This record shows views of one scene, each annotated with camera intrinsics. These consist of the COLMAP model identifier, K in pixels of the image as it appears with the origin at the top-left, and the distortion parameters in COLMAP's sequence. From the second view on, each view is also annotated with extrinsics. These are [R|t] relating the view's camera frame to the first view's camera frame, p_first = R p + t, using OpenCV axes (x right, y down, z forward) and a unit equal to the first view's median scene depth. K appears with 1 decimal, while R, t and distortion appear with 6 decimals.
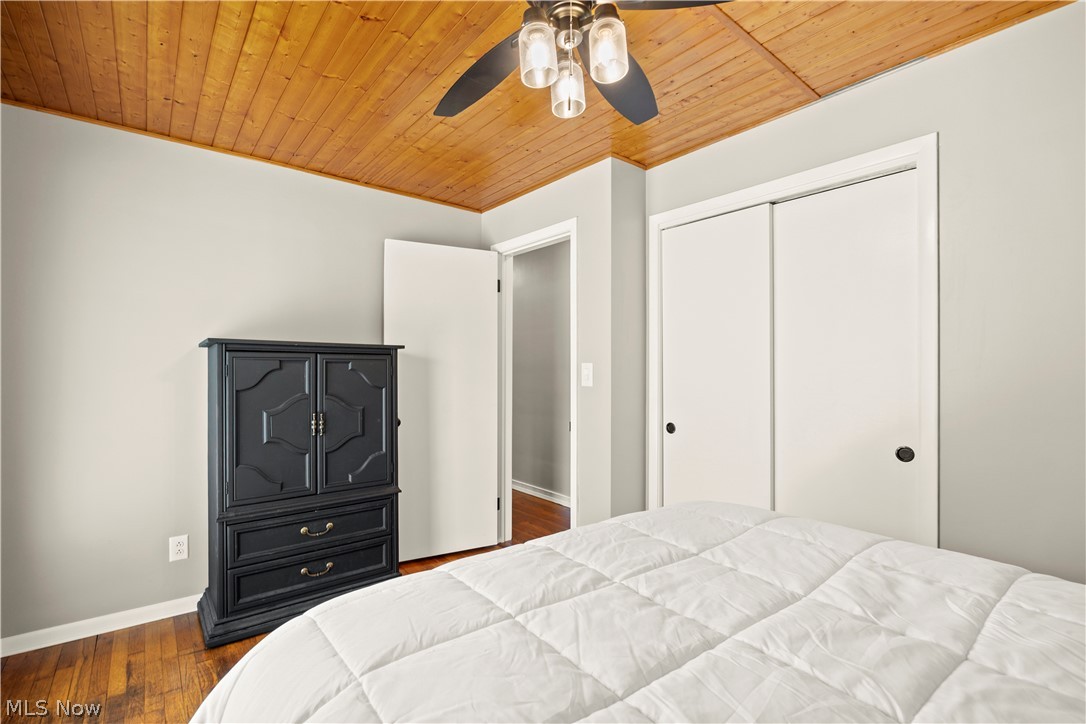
lens RADIAL K [[492.1, 0, 542.9], [0, 492.1, 364.4], [0, 0, 1]] dist [-0.010382, 0.000189]
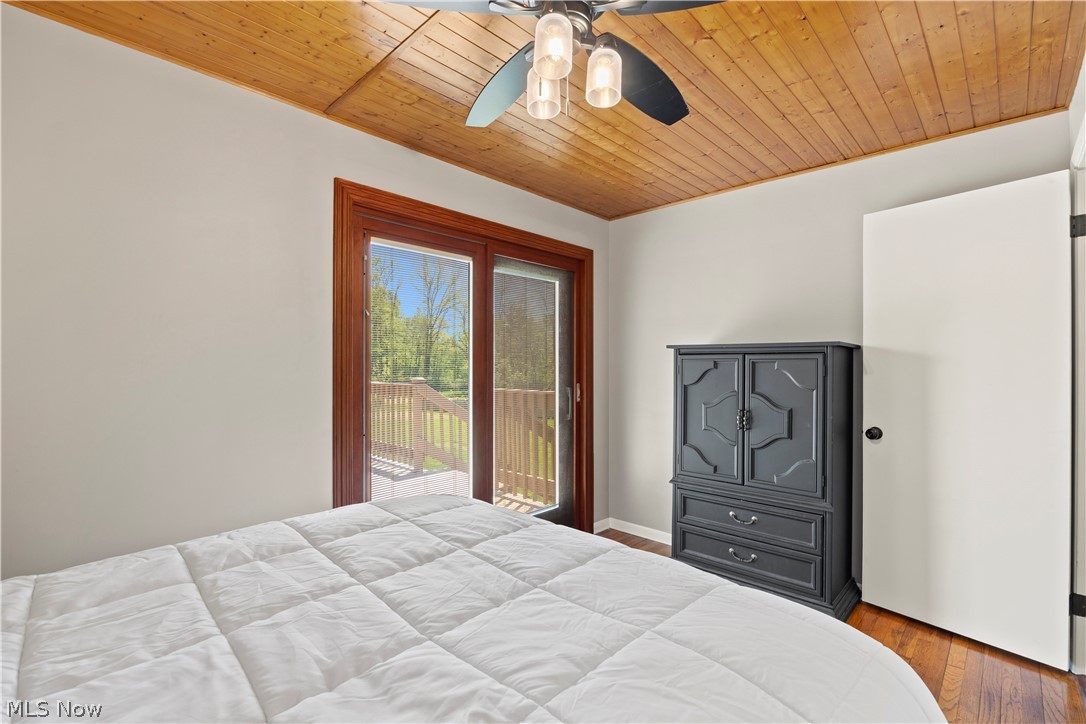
lens RADIAL K [[492.1, 0, 542.9], [0, 492.1, 364.4], [0, 0, 1]] dist [-0.010382, 0.000189]
pose [[0.116132, -0.004853, -0.993222, 0.574641], [0.004554, 0.999980, -0.004353, 0.002313], [0.993223, -0.004018, 0.116152, 0.450668]]
